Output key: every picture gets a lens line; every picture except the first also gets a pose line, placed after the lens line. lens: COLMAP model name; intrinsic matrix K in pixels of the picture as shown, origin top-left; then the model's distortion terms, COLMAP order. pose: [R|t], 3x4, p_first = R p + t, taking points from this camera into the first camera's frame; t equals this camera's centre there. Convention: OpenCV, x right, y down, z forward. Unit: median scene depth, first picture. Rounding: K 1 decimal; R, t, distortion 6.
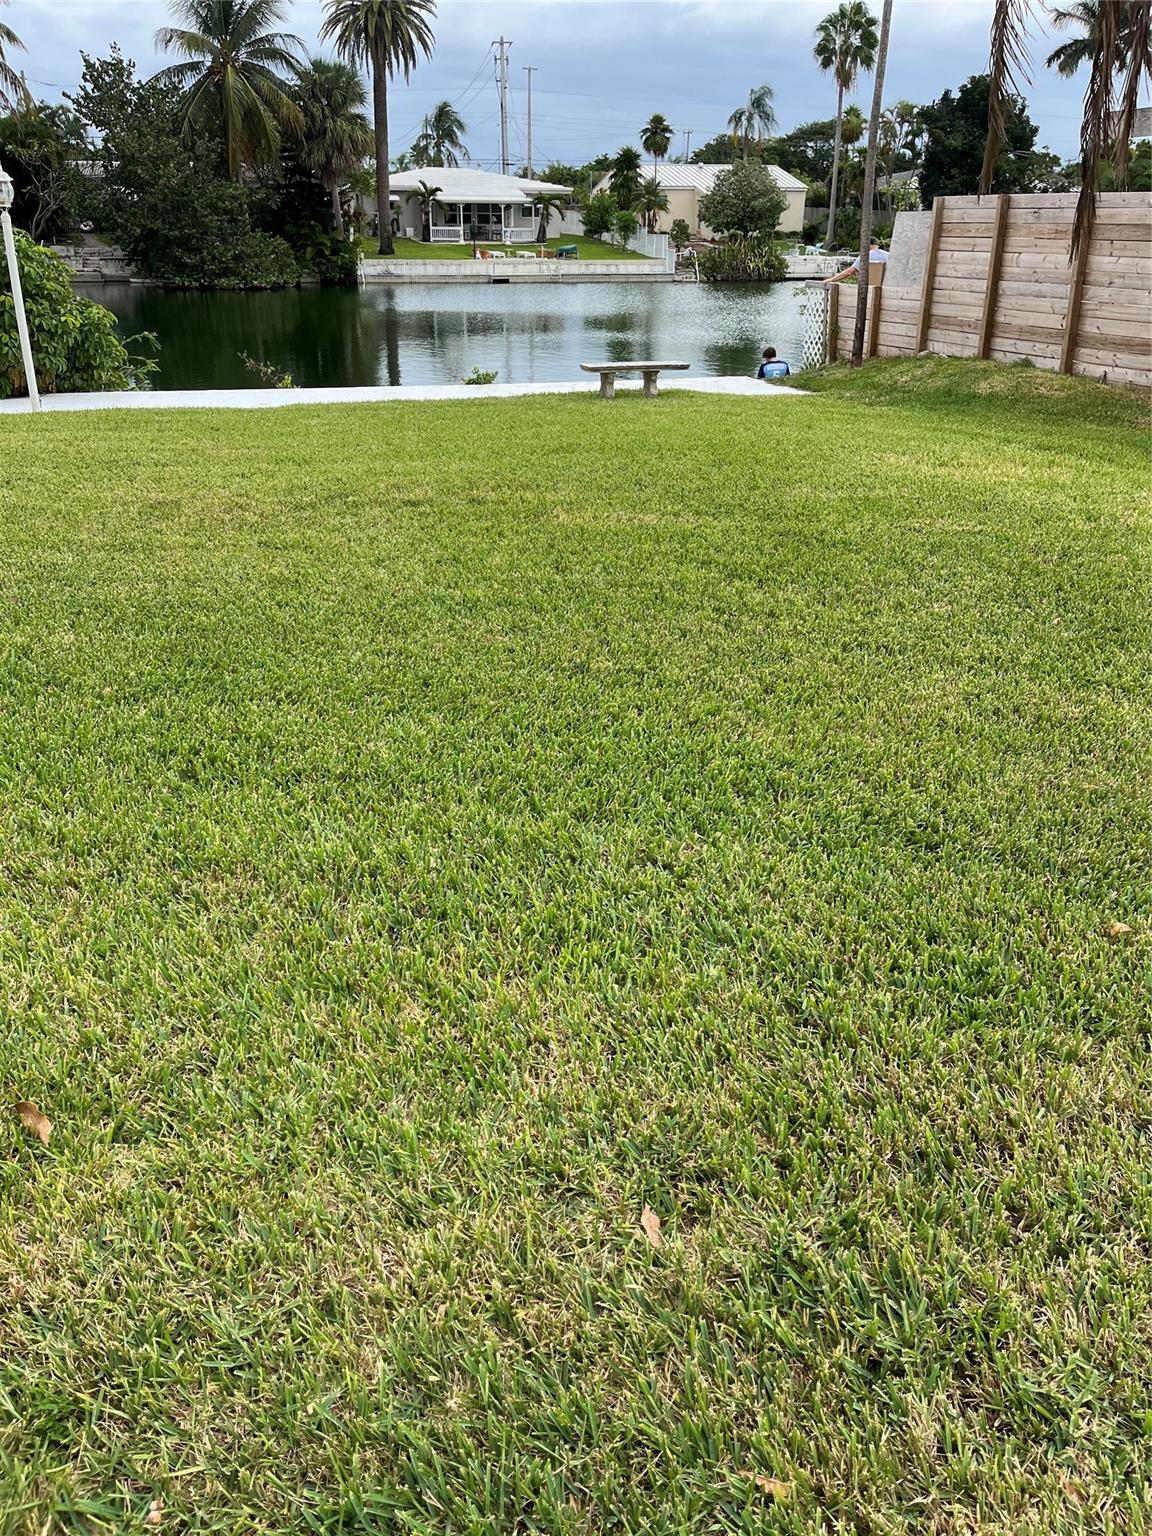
lens RADIAL K [[1153.9, 0, 568.1], [0, 1153.9, 788.9], [0, 0, 1]] dist [0.059354, -0.084004]
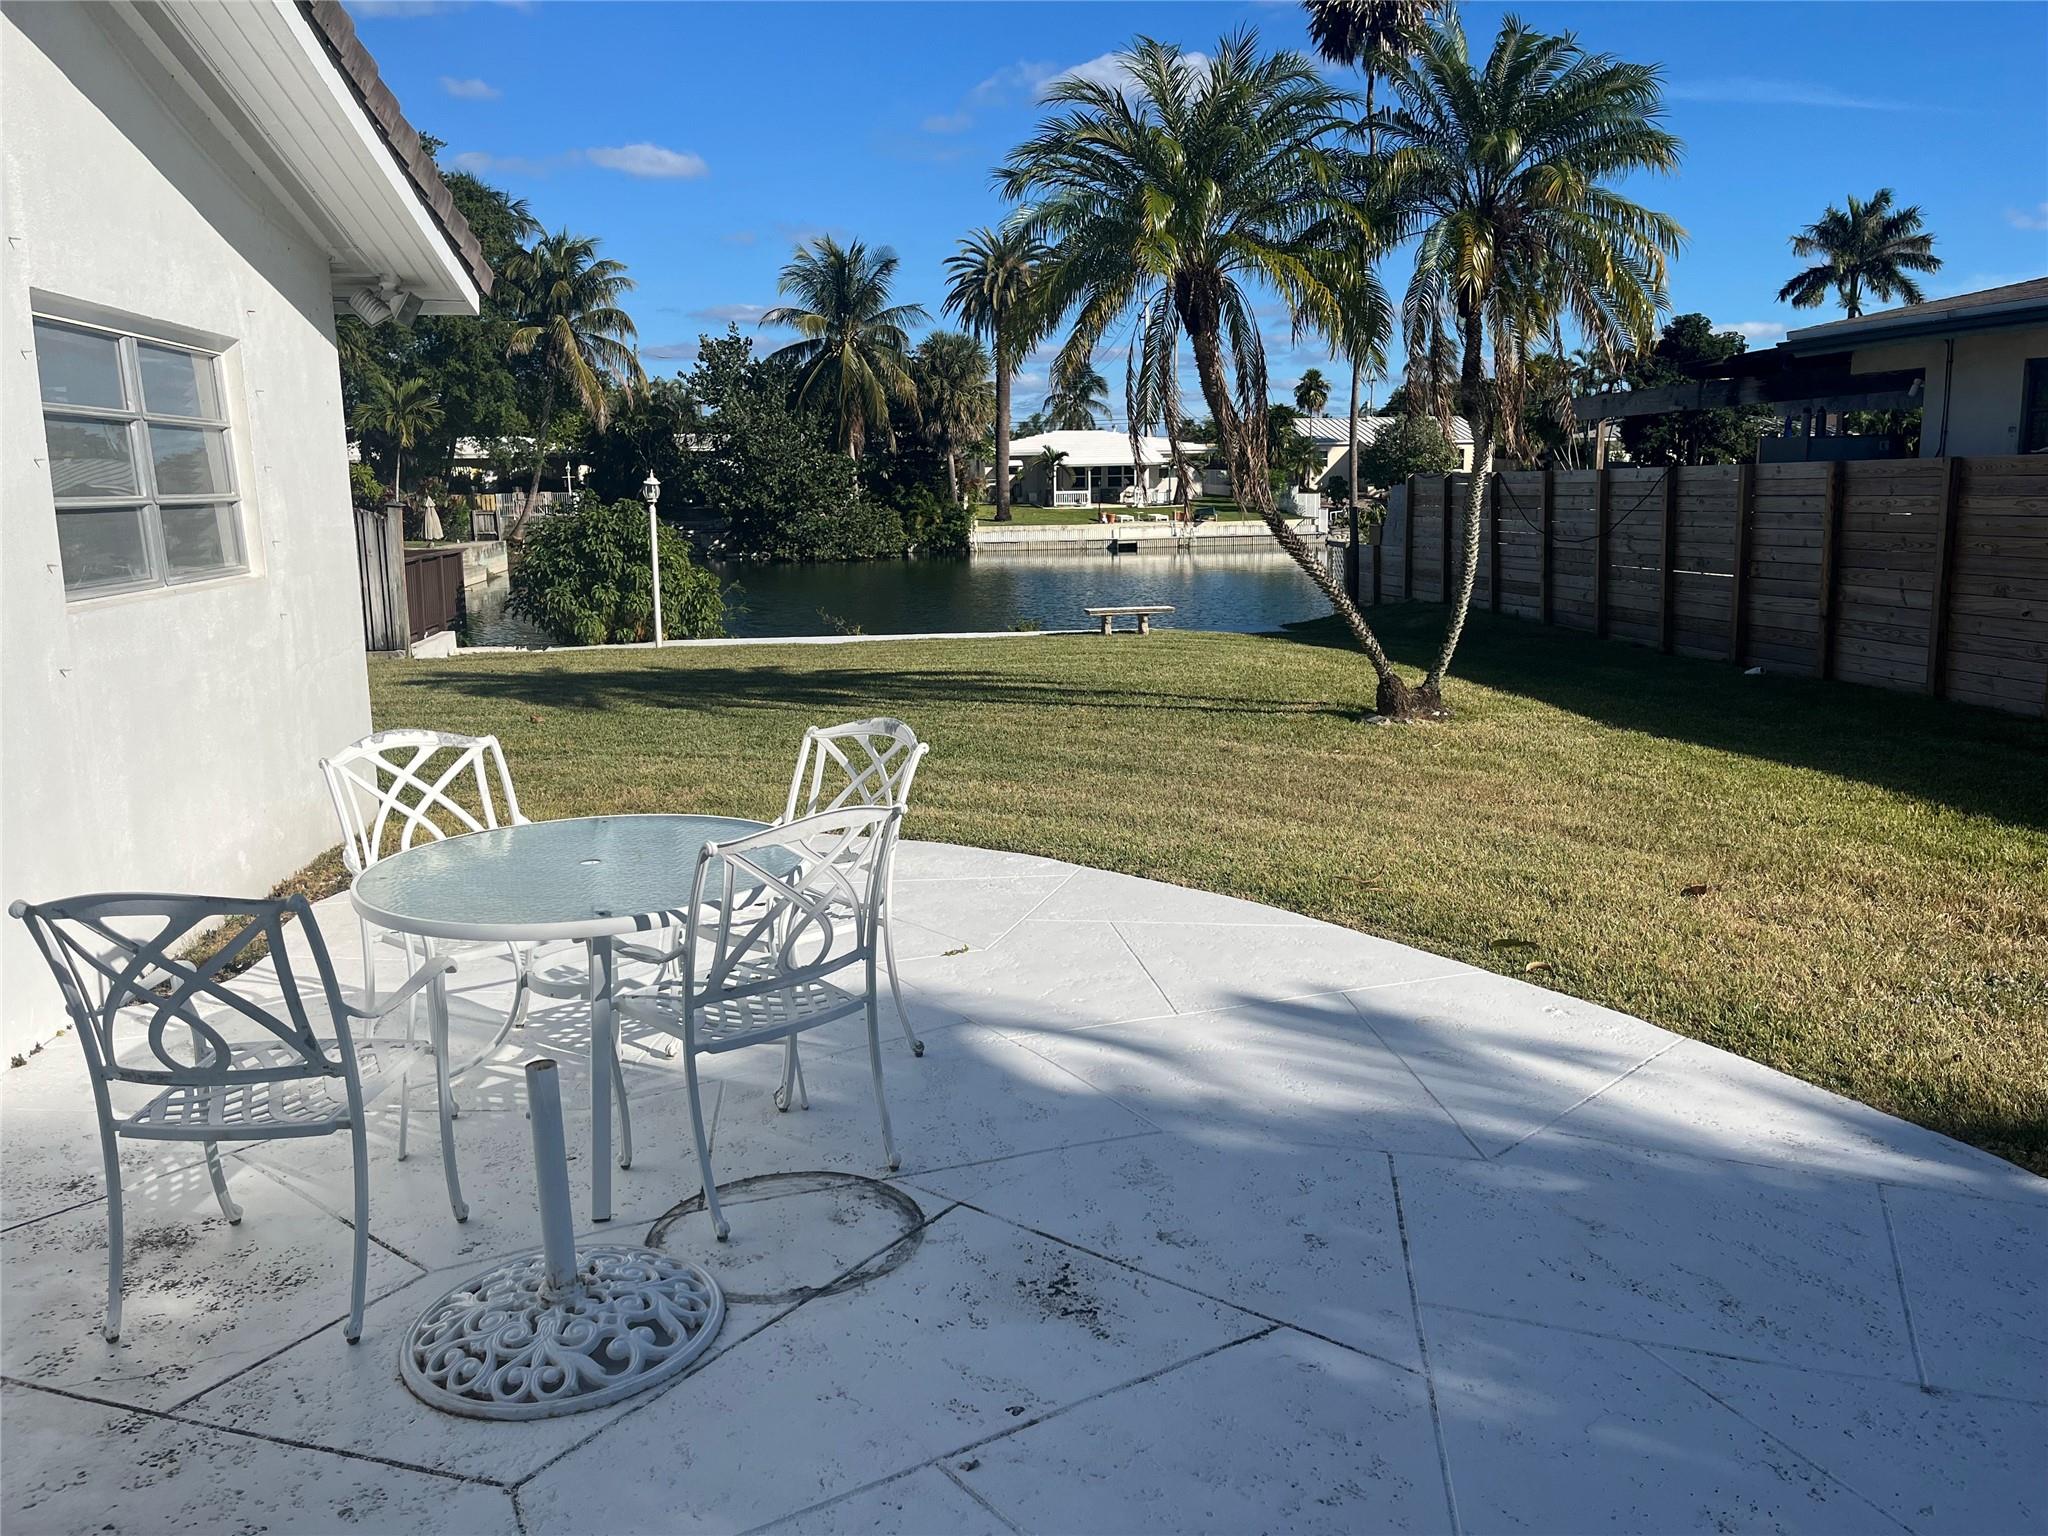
lens RADIAL K [[1554.4, 0, 1024.0], [0, 1554.4, 768.0], [0, 0, 1]] dist [0.025831, -0.060487]
pose [[0.989659, 0.000695, -0.143442, 0.034057], [-0.038766, 0.964073, -0.262793, 0.044323], [0.138106, 0.265636, 0.954130, -0.102832]]
